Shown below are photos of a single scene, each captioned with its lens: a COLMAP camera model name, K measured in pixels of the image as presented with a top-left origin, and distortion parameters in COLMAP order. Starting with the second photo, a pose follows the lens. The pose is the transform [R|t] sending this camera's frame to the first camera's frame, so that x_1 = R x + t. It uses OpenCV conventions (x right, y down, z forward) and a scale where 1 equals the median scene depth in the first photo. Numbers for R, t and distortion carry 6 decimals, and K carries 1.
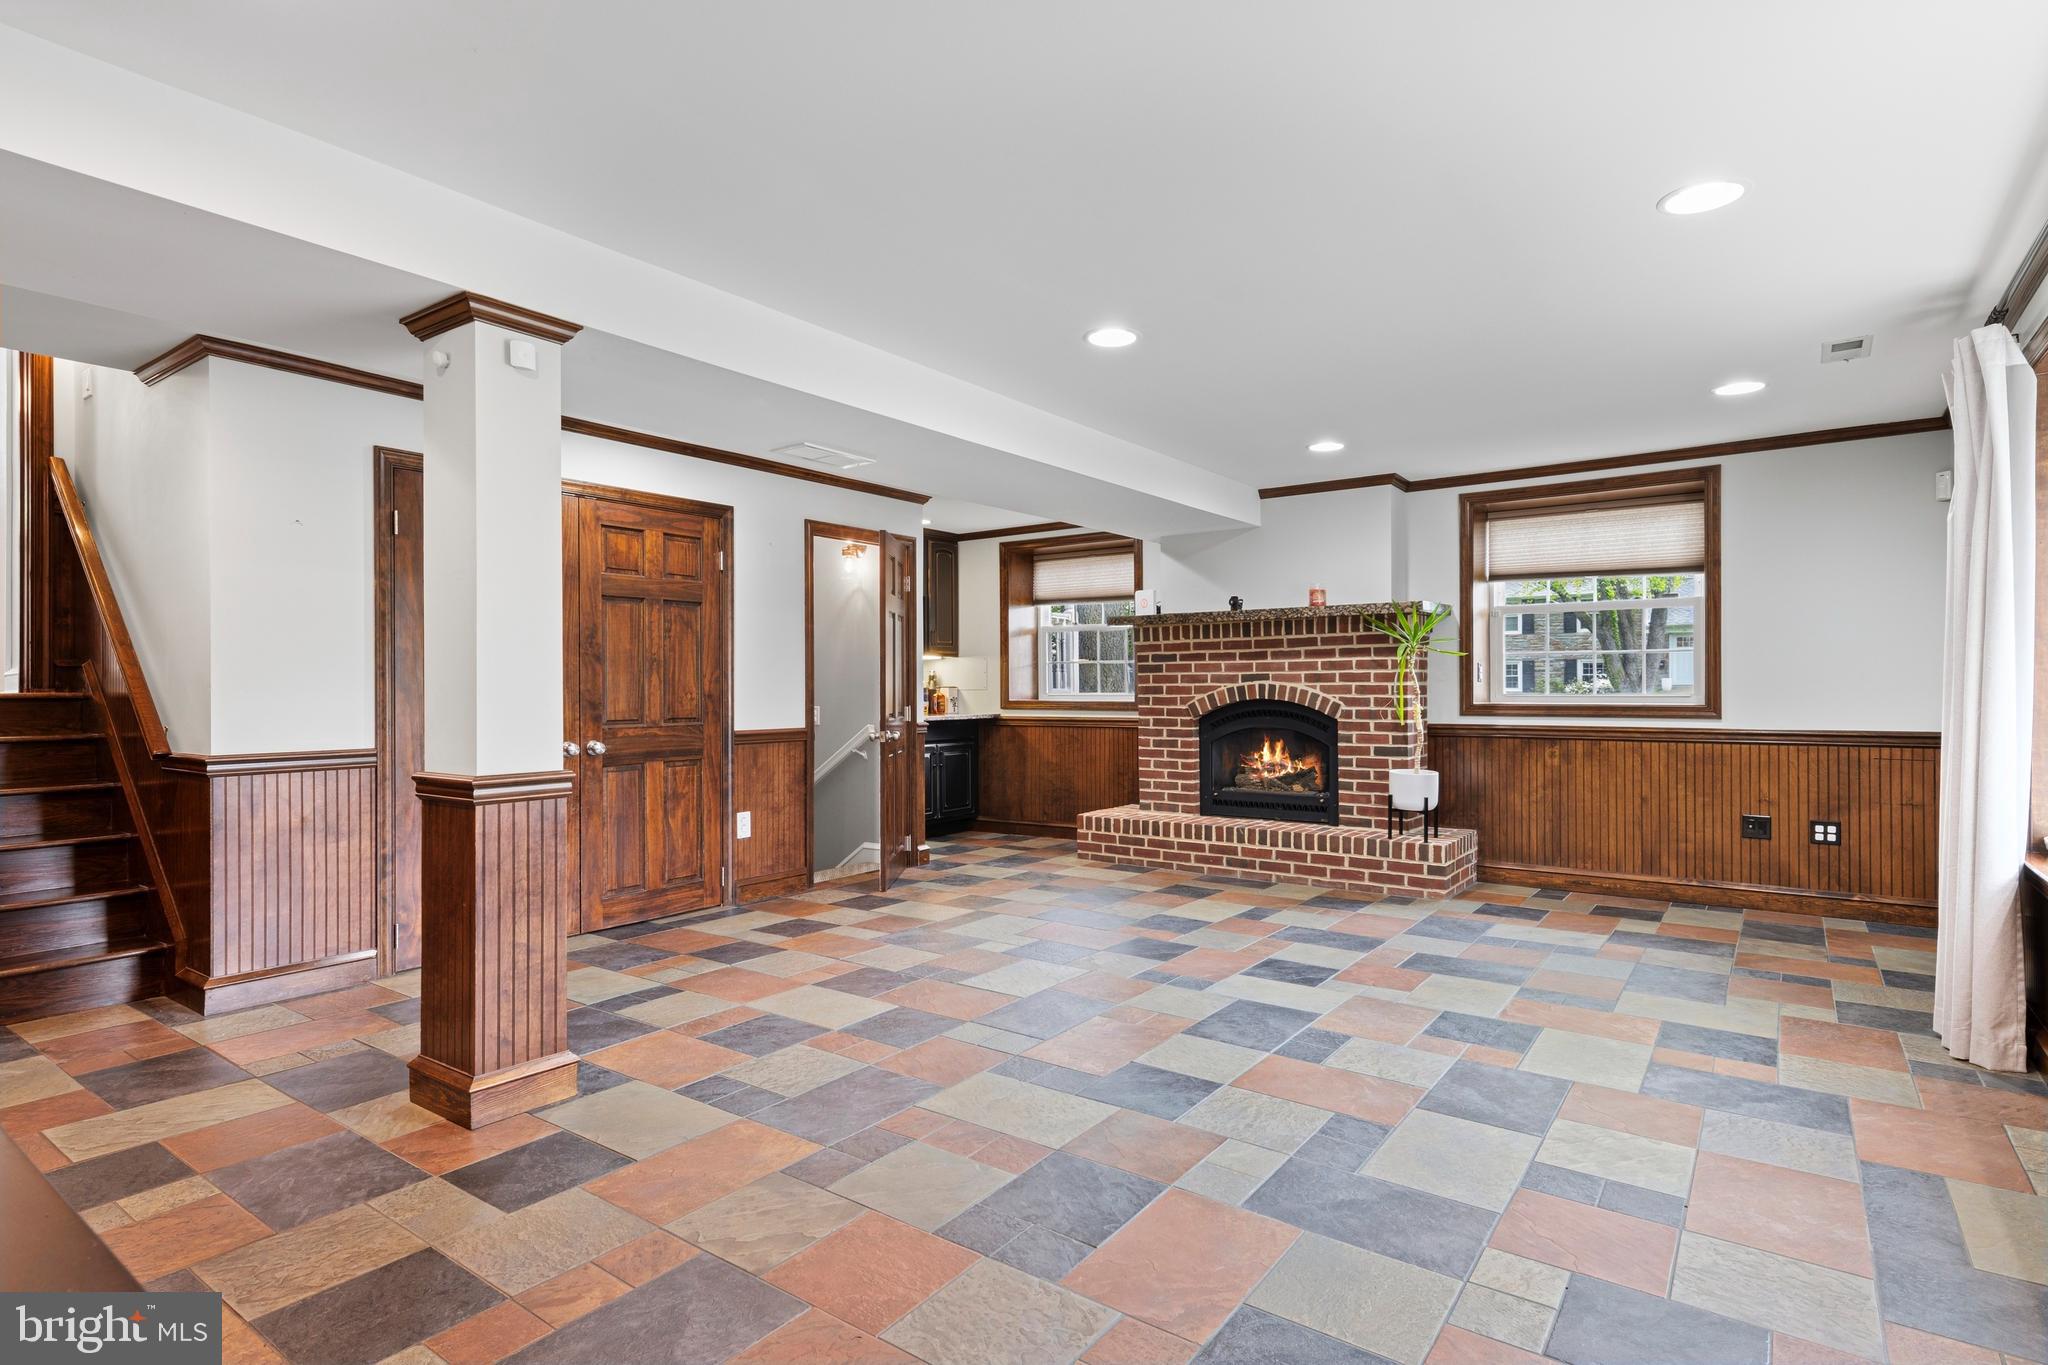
lens RADIAL K [[1046.2, 0, 1030.5], [0, 1046.2, 672.5], [0, 0, 1]] dist [0.006466, -0.002480]
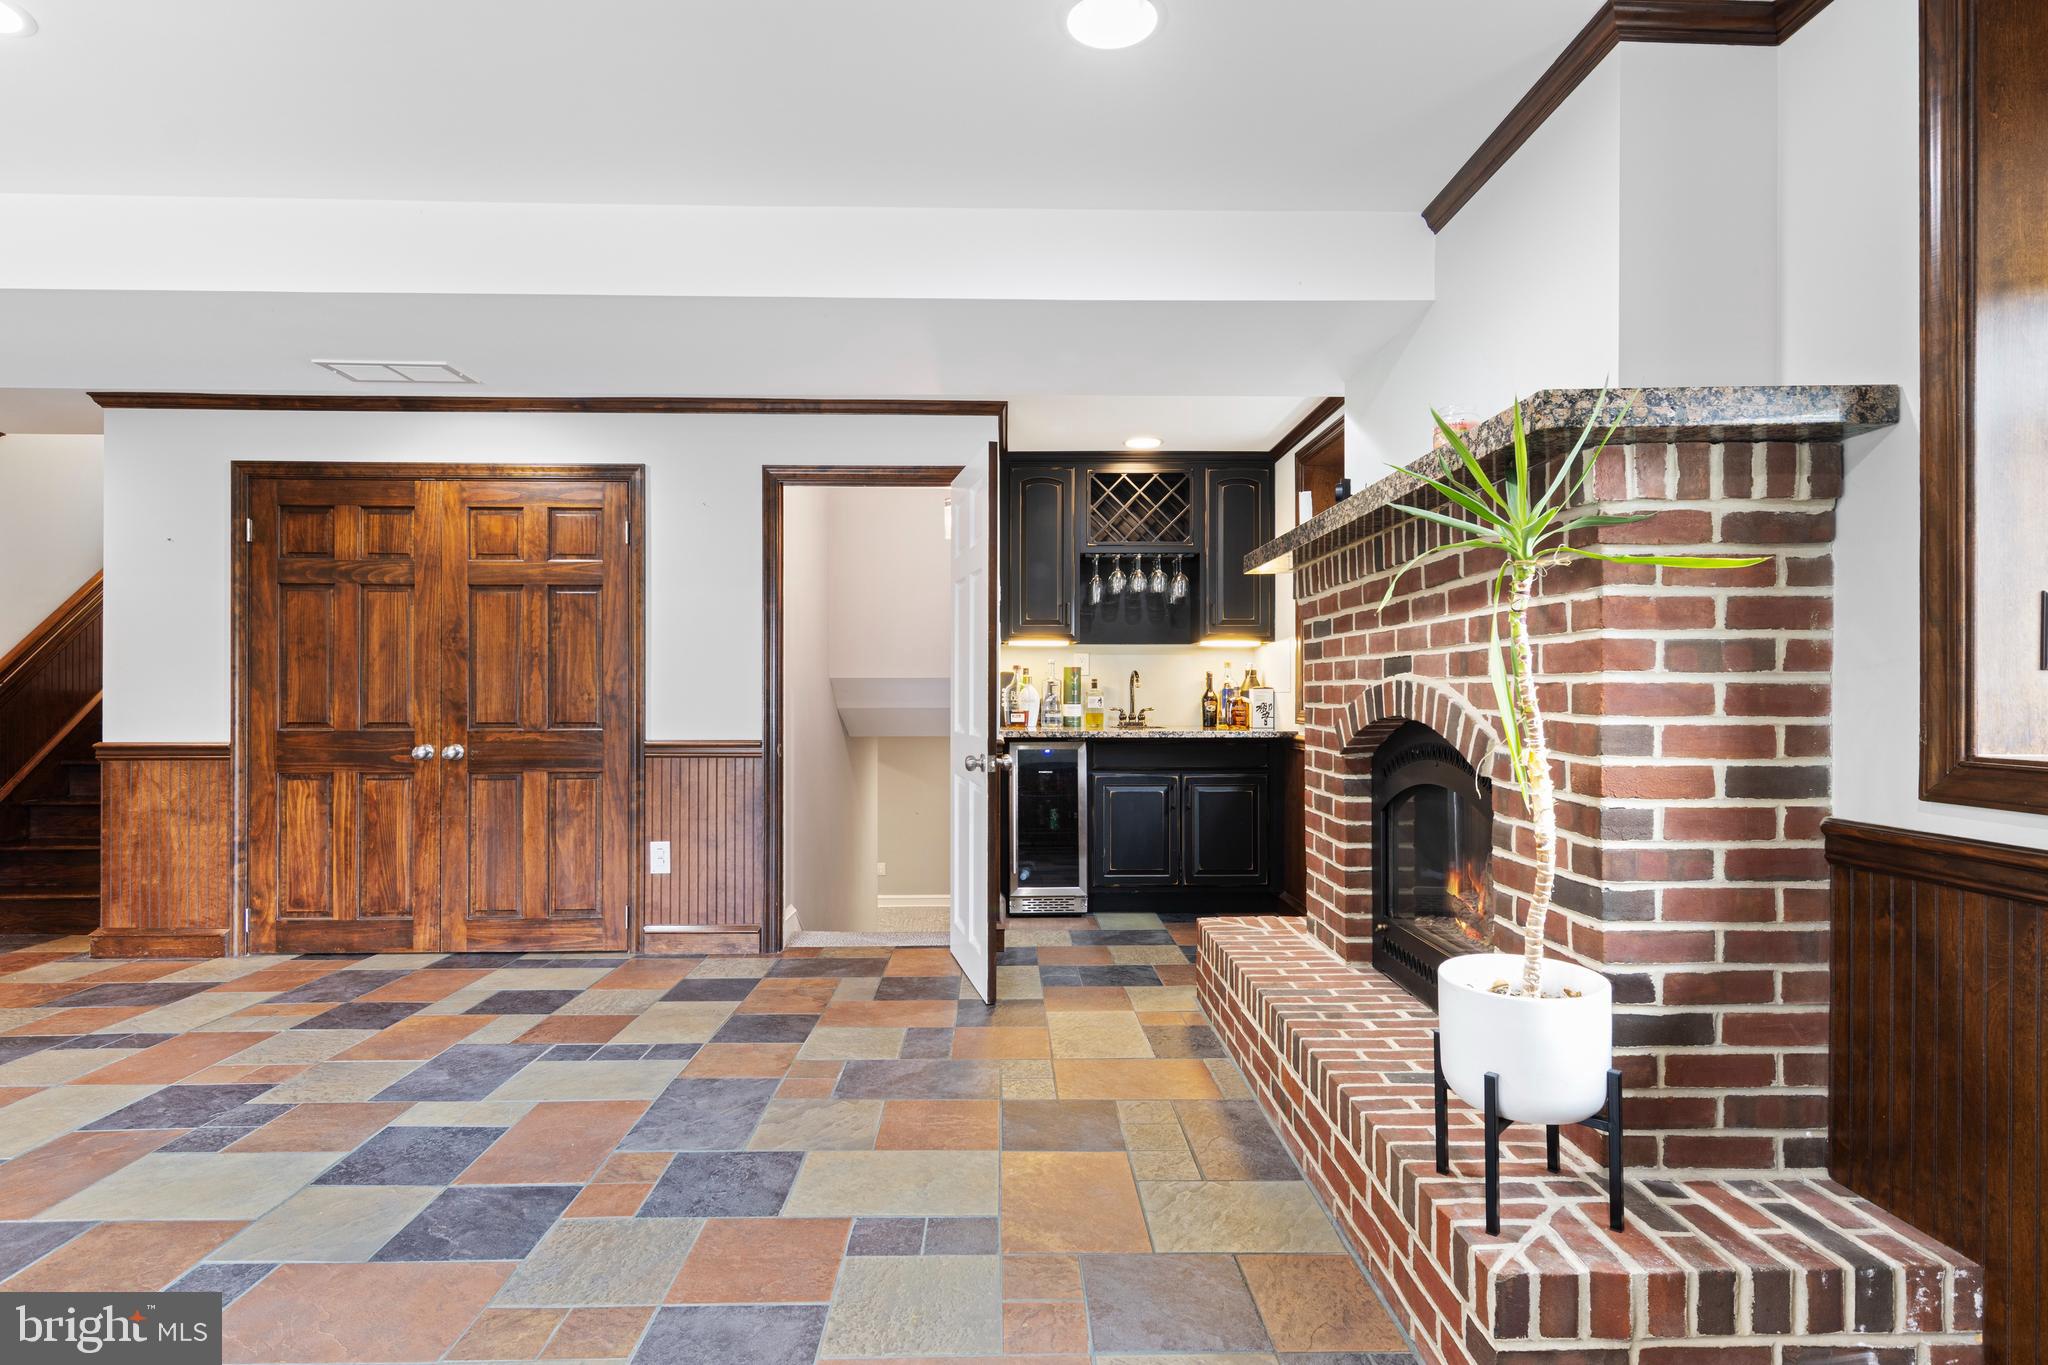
lens RADIAL K [[1046.2, 0, 1033.8], [0, 1046.2, 672.6], [0, 0, 1]] dist [0.006466, -0.002480]
pose [[0.607869, -0.009069, -0.793985, 0.545475], [0.008930, 0.999950, -0.004585, 0.009844], [0.793987, -0.004303, 0.607919, 0.744392]]
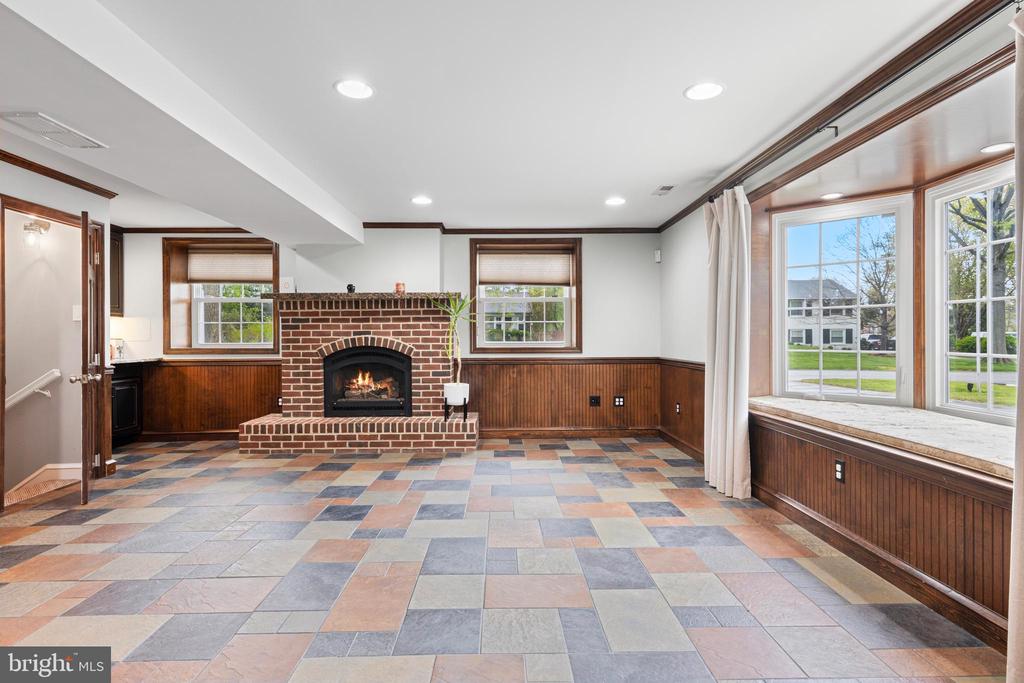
lens RADIAL K [[523.1, 0, 515.6], [0, 523.1, 334.3], [0, 0, 1]] dist [0.006466, -0.002480]
pose [[0.794306, 0.005185, 0.607496, -0.120392], [-0.007537, 0.999971, 0.001319, 0.004499], [-0.607472, -0.005627, 0.794321, 0.210967]]
